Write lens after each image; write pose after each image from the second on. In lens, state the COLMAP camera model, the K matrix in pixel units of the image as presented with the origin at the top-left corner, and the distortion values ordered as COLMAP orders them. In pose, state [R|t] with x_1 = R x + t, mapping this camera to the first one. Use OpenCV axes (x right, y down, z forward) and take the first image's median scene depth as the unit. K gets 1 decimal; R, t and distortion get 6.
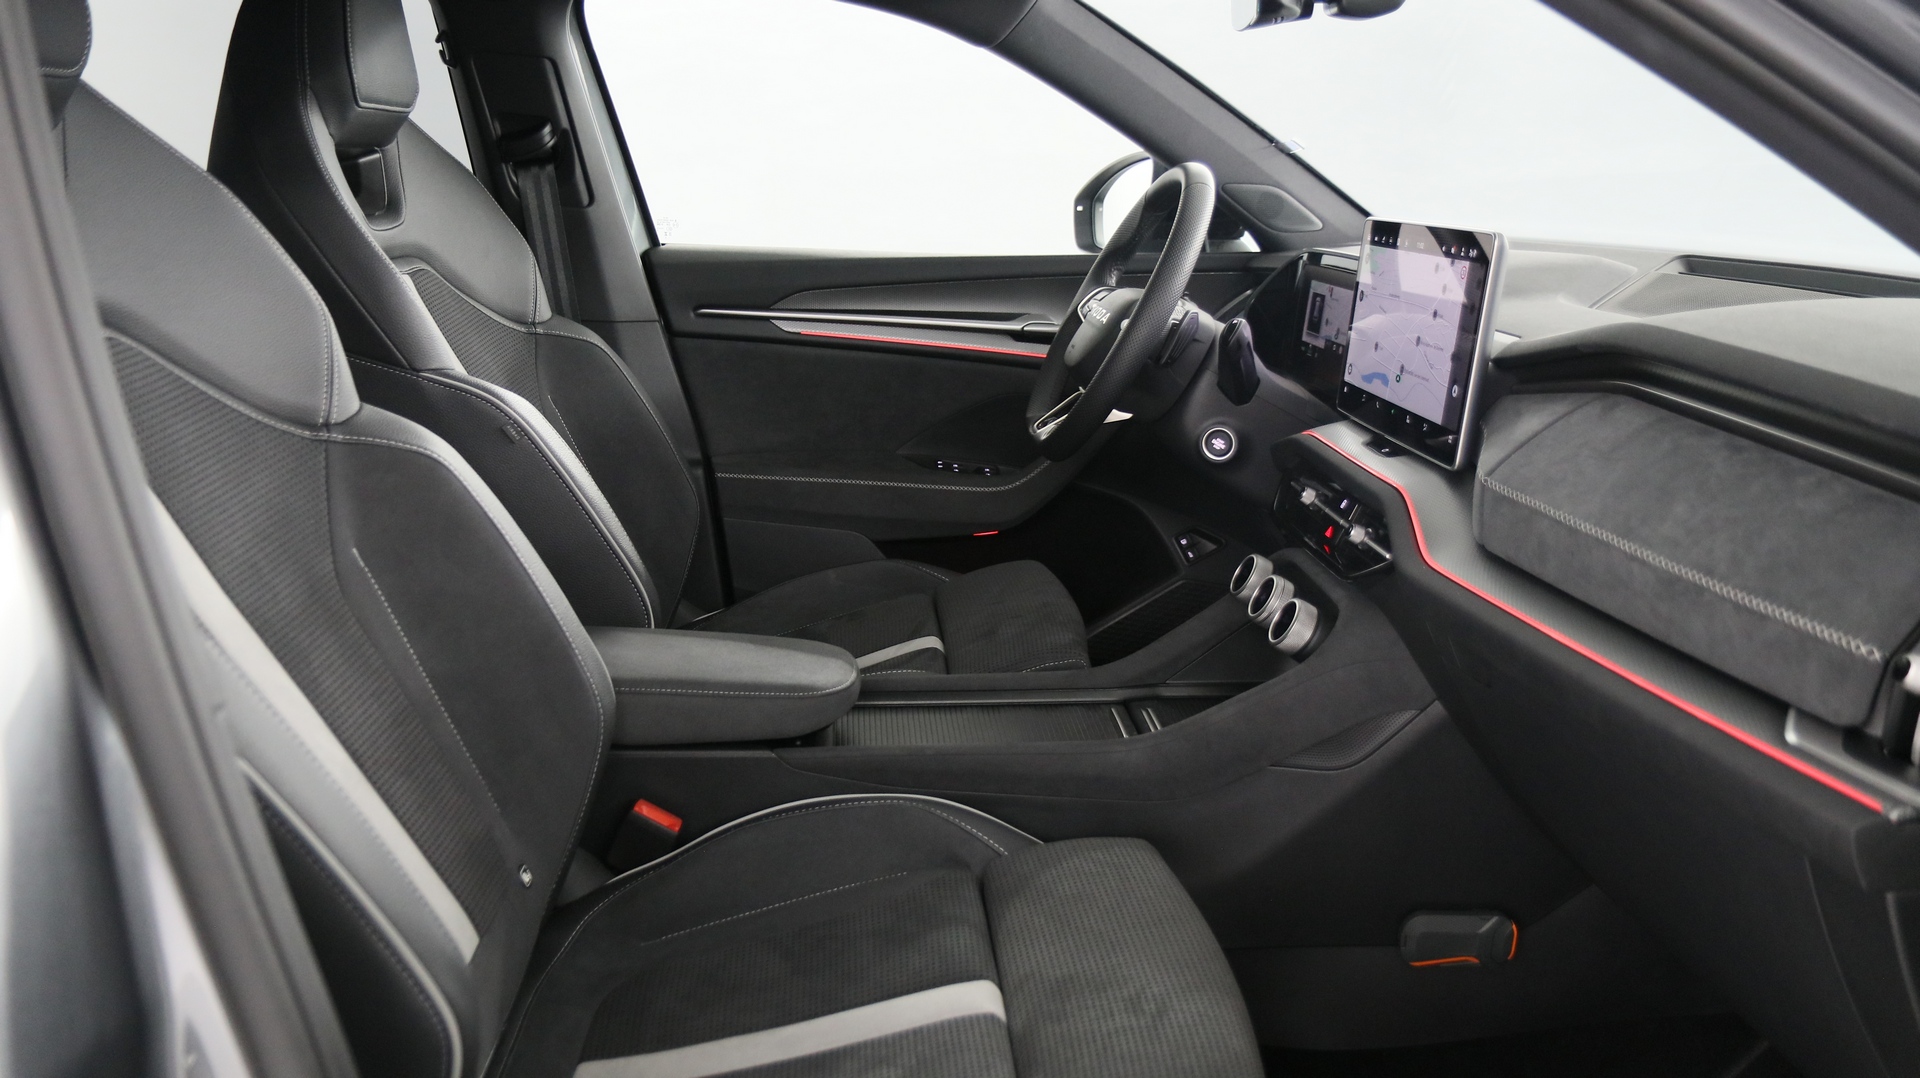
lens RADIAL K [[1462.9, 0, 963.3], [0, 1462.9, 536.6], [0, 0, 1]] dist [-0.023543, 0.022065]
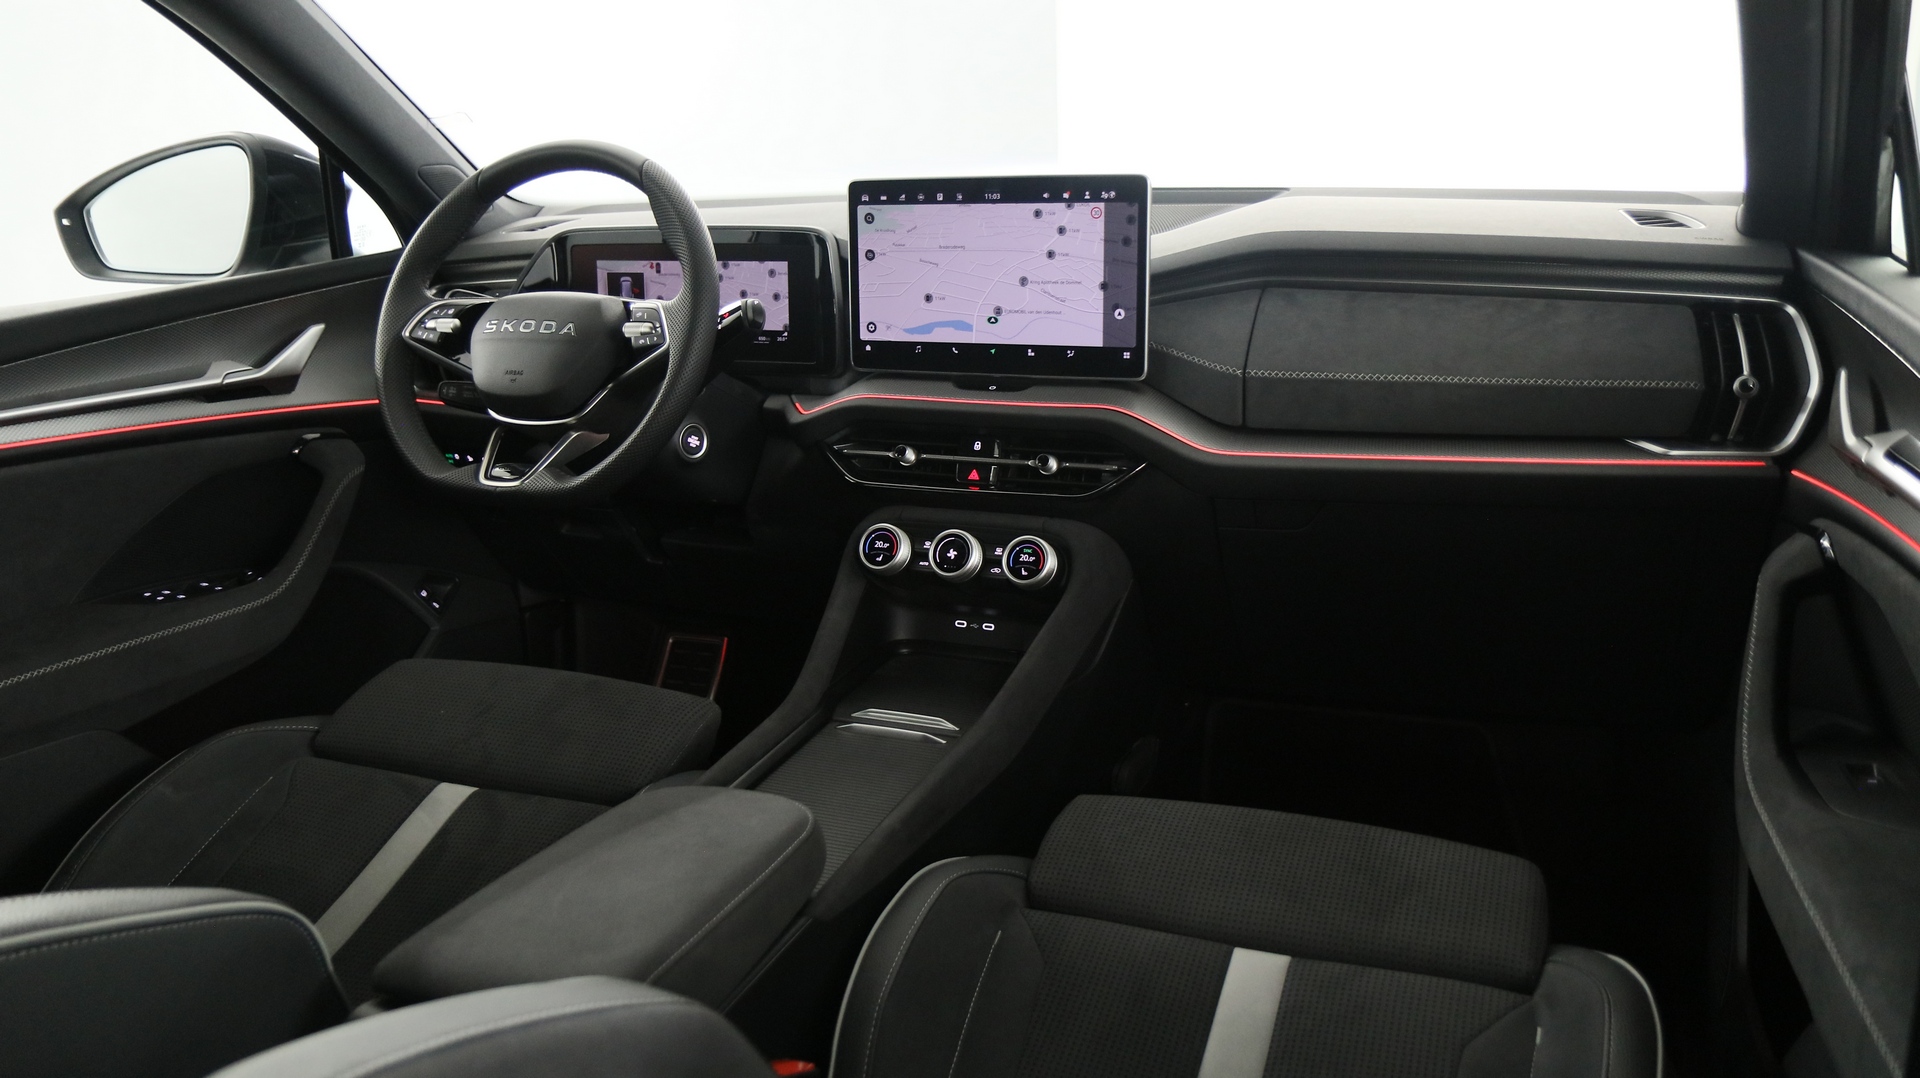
lens RADIAL K [[1462.9, 0, 959.4], [0, 1462.9, 548.4], [0, 0, 1]] dist [-0.023543, 0.022065]
pose [[0.438397, -0.291477, 0.850205, -0.665477], [0.264542, 0.945897, 0.187875, -0.153689], [-0.858968, 0.142551, 0.491786, 0.493260]]
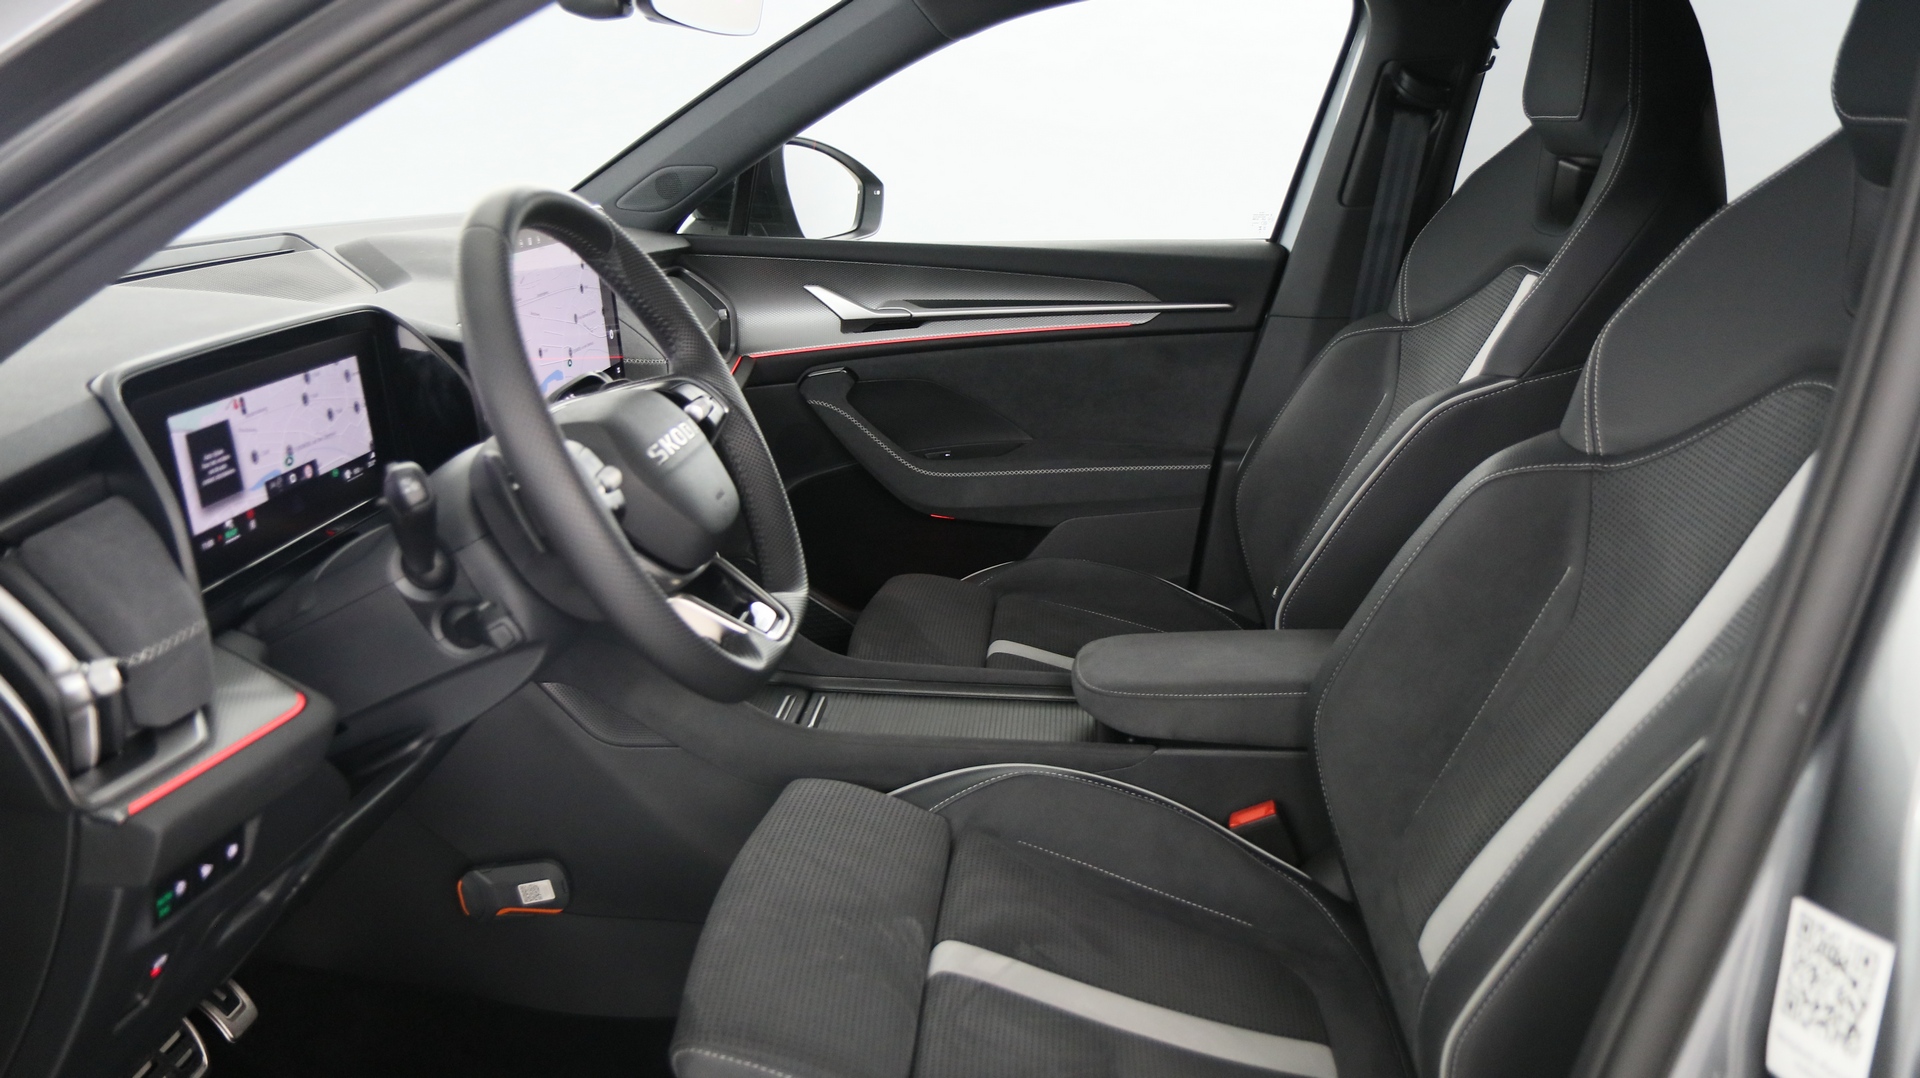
lens RADIAL K [[1462.9, 0, 964.6], [0, 1462.9, 537.3], [0, 0, 1]] dist [-0.023543, 0.022065]
pose [[-0.988743, -0.065199, 0.134671, -0.130518], [0.012448, 0.861101, 0.508282, -0.515477], [-0.149104, 0.504237, -0.850596, 1.856526]]
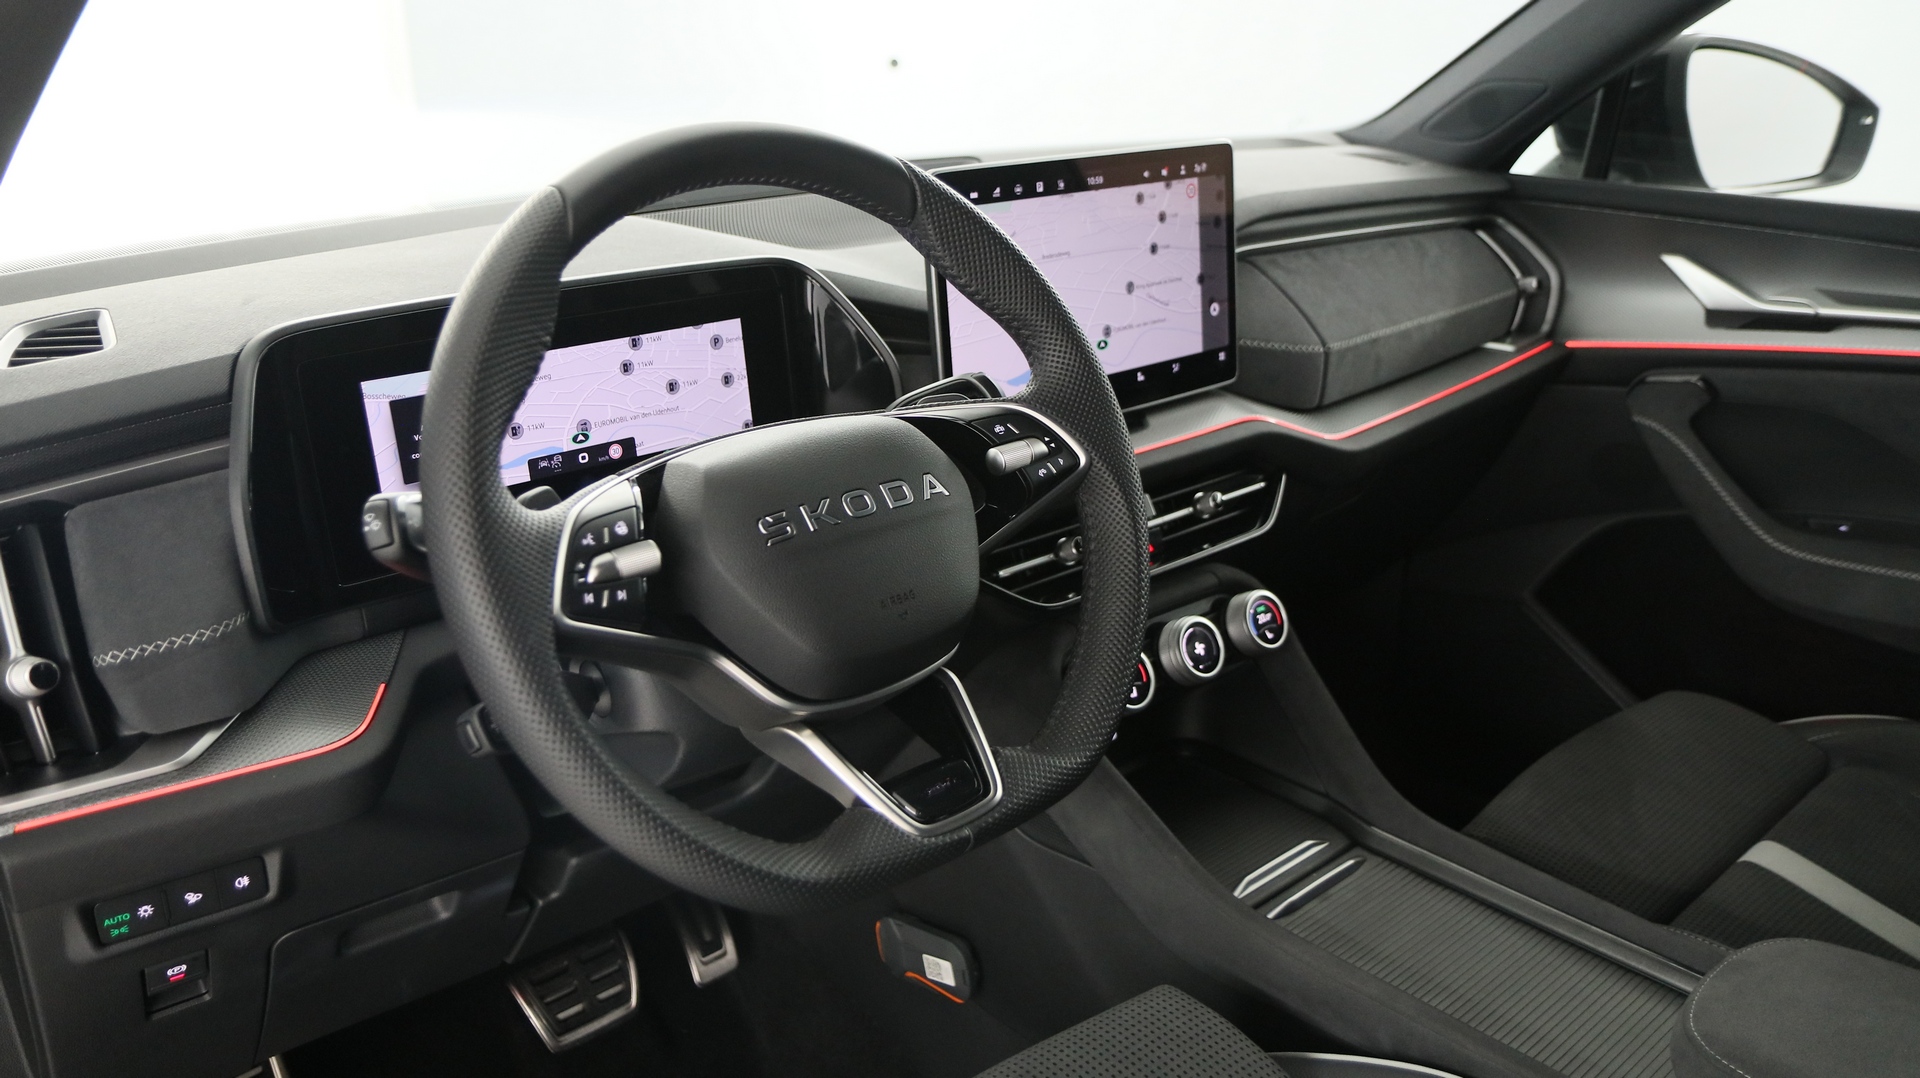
lens RADIAL K [[1462.9, 0, 955.1], [0, 1462.9, 537.5], [0, 0, 1]] dist [-0.023543, 0.022065]
pose [[-0.605929, -0.273165, 0.747149, -0.284596], [0.205629, 0.853498, 0.478810, -0.411836], [-0.768483, 0.443760, -0.460988, 1.440682]]
